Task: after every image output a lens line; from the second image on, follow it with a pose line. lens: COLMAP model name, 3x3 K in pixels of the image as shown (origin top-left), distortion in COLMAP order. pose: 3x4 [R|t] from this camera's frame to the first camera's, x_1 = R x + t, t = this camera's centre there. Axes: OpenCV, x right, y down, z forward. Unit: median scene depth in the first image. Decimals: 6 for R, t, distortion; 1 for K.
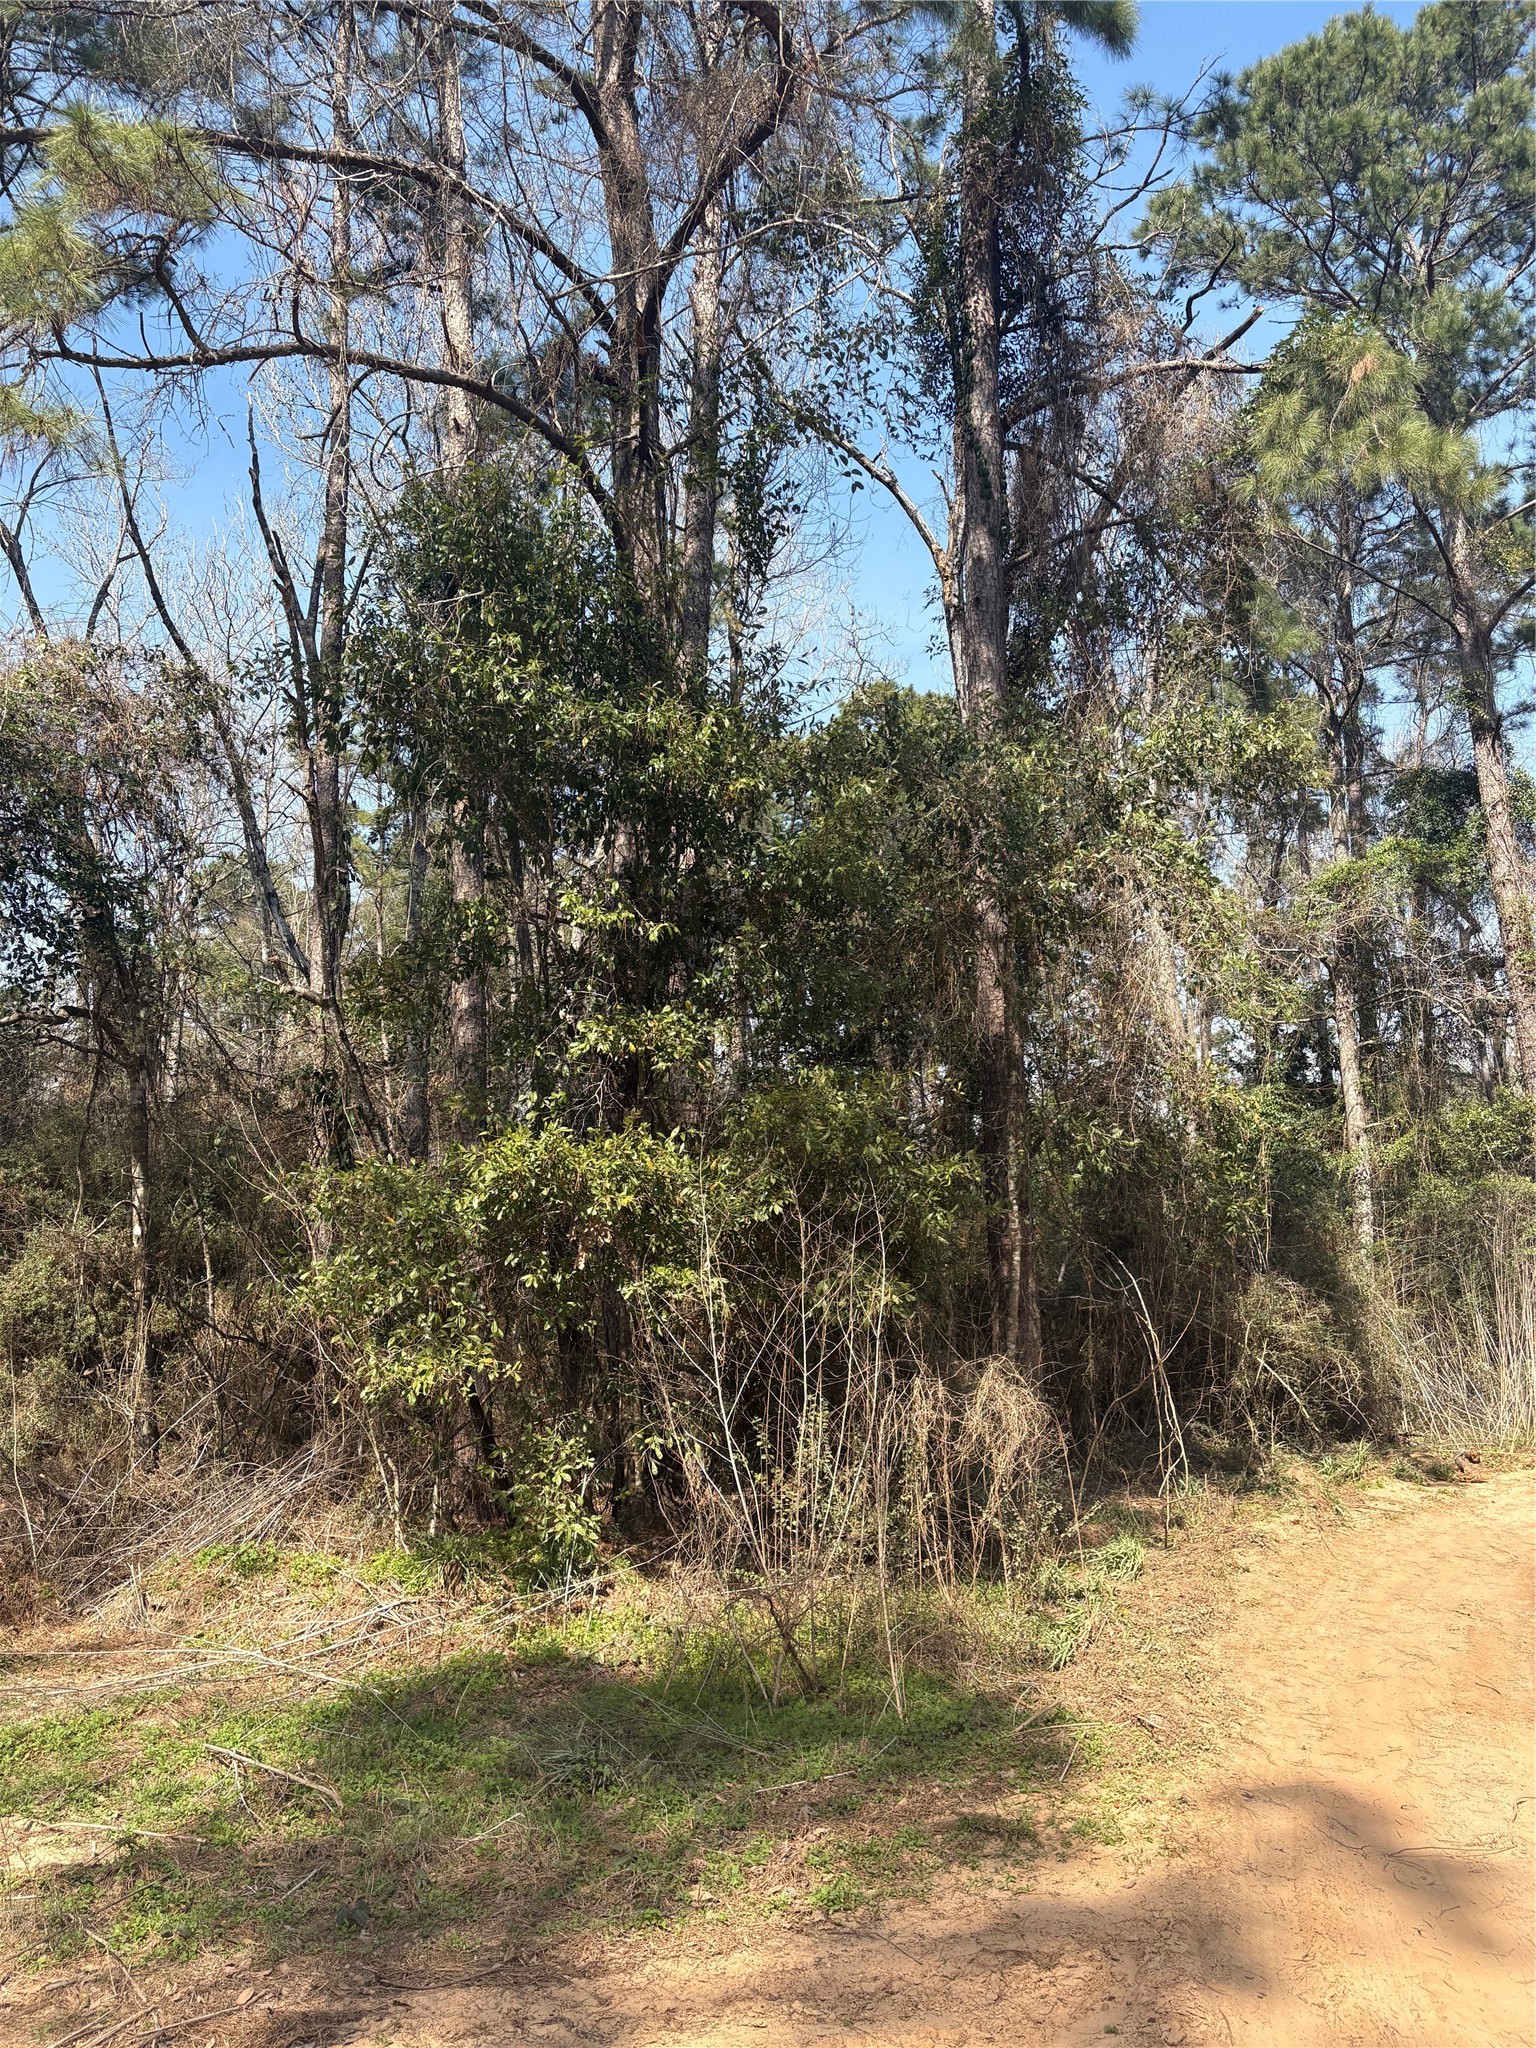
lens RADIAL K [[1520.1, 0, 778.9], [0, 1520.1, 1037.4], [0, 0, 1]] dist [0.050920, -0.061995]
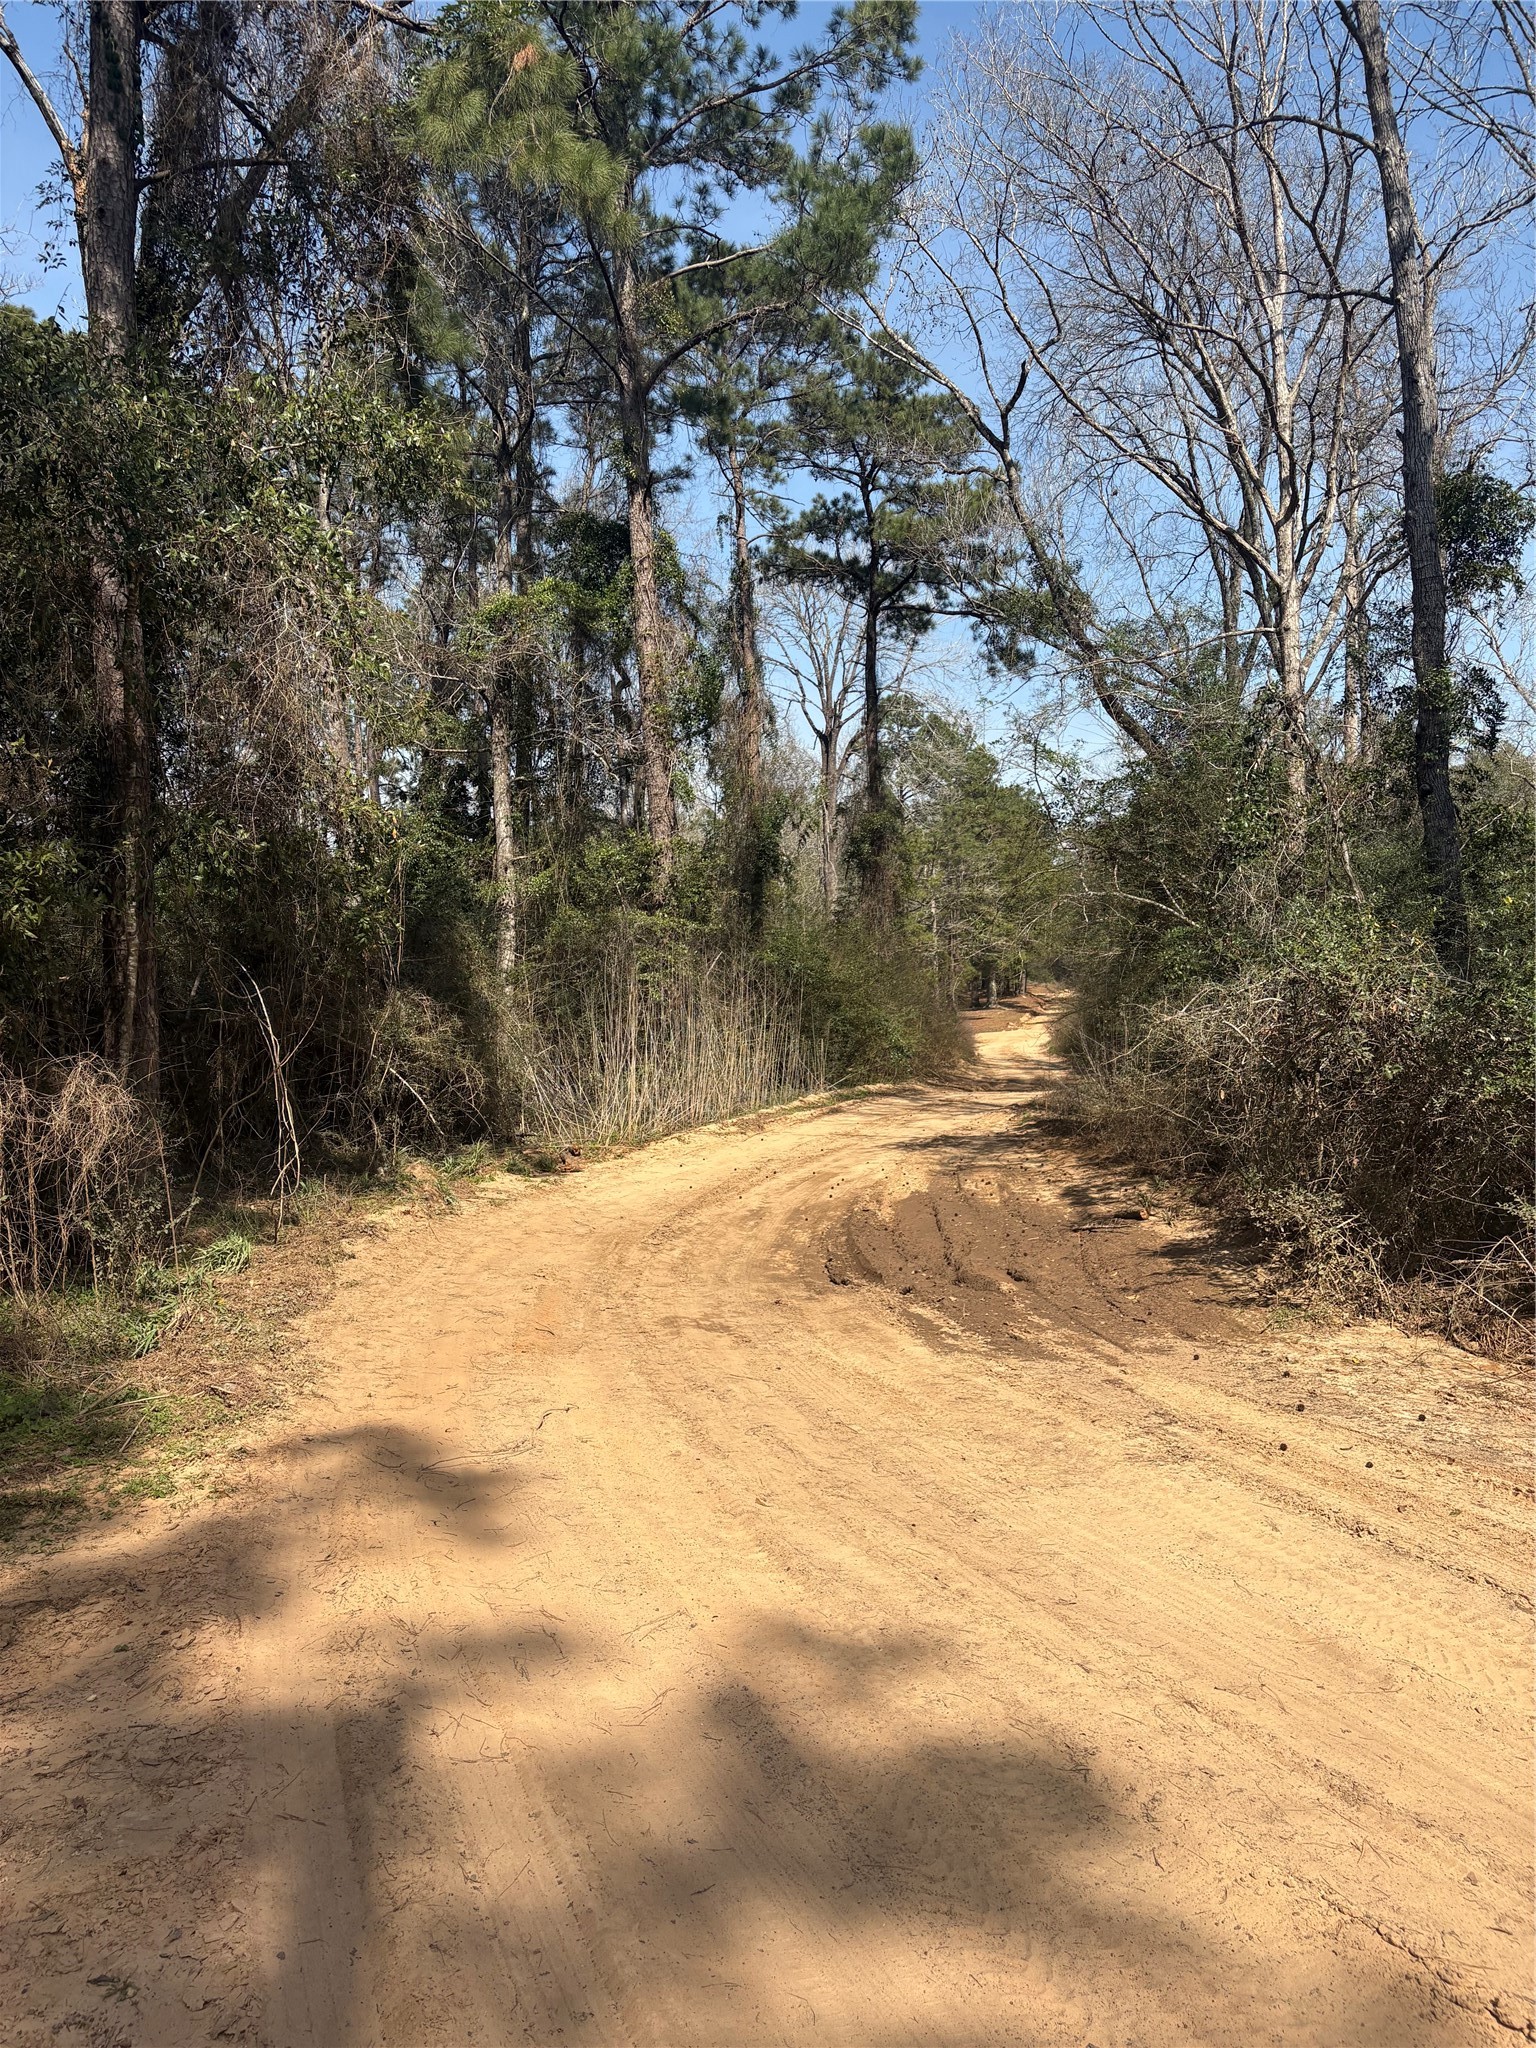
lens RADIAL K [[1521.6, 0, 766.0], [0, 1521.6, 1035.3], [0, 0, 1]] dist [0.033405, -0.044015]
pose [[0.866559, -0.004190, 0.499056, 0.017118], [-0.082169, 0.985121, 0.150948, 0.009797], [-0.492263, -0.171813, 0.853321, -0.006041]]
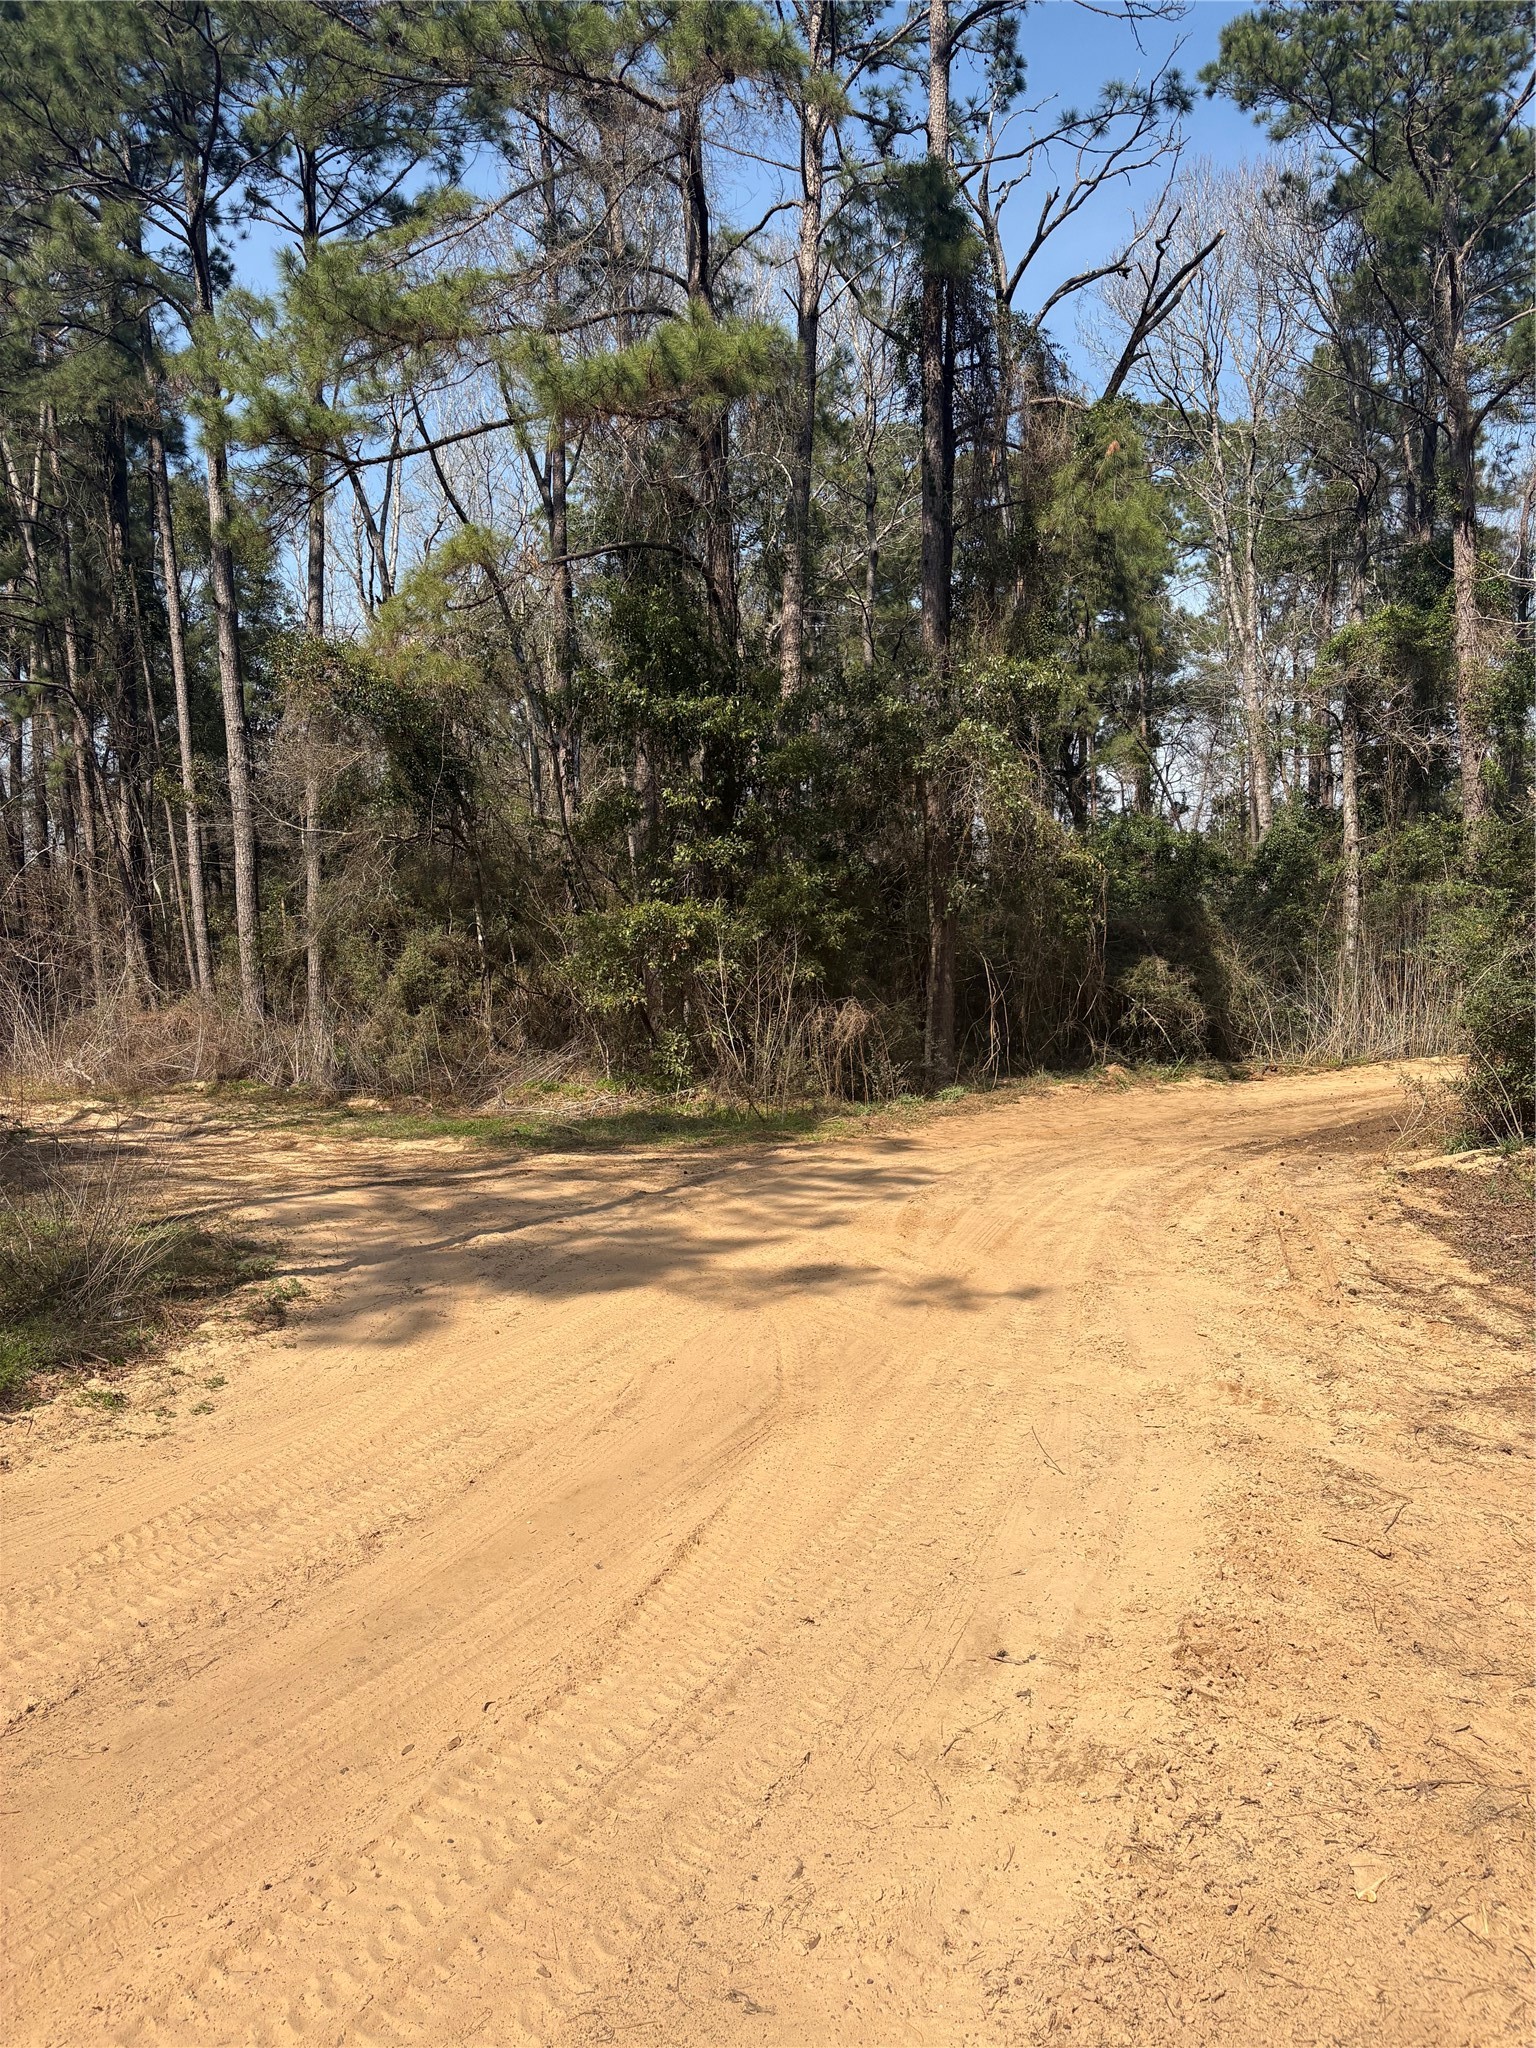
lens RADIAL K [[1520.1, 0, 778.9], [0, 1520.1, 1037.4], [0, 0, 1]] dist [0.050920, -0.061995]
pose [[0.985828, 0.006149, -0.167649, 0.211802], [0.029128, 0.977875, 0.207150, -0.105874], [0.165214, -0.209098, 0.963837, -0.628840]]
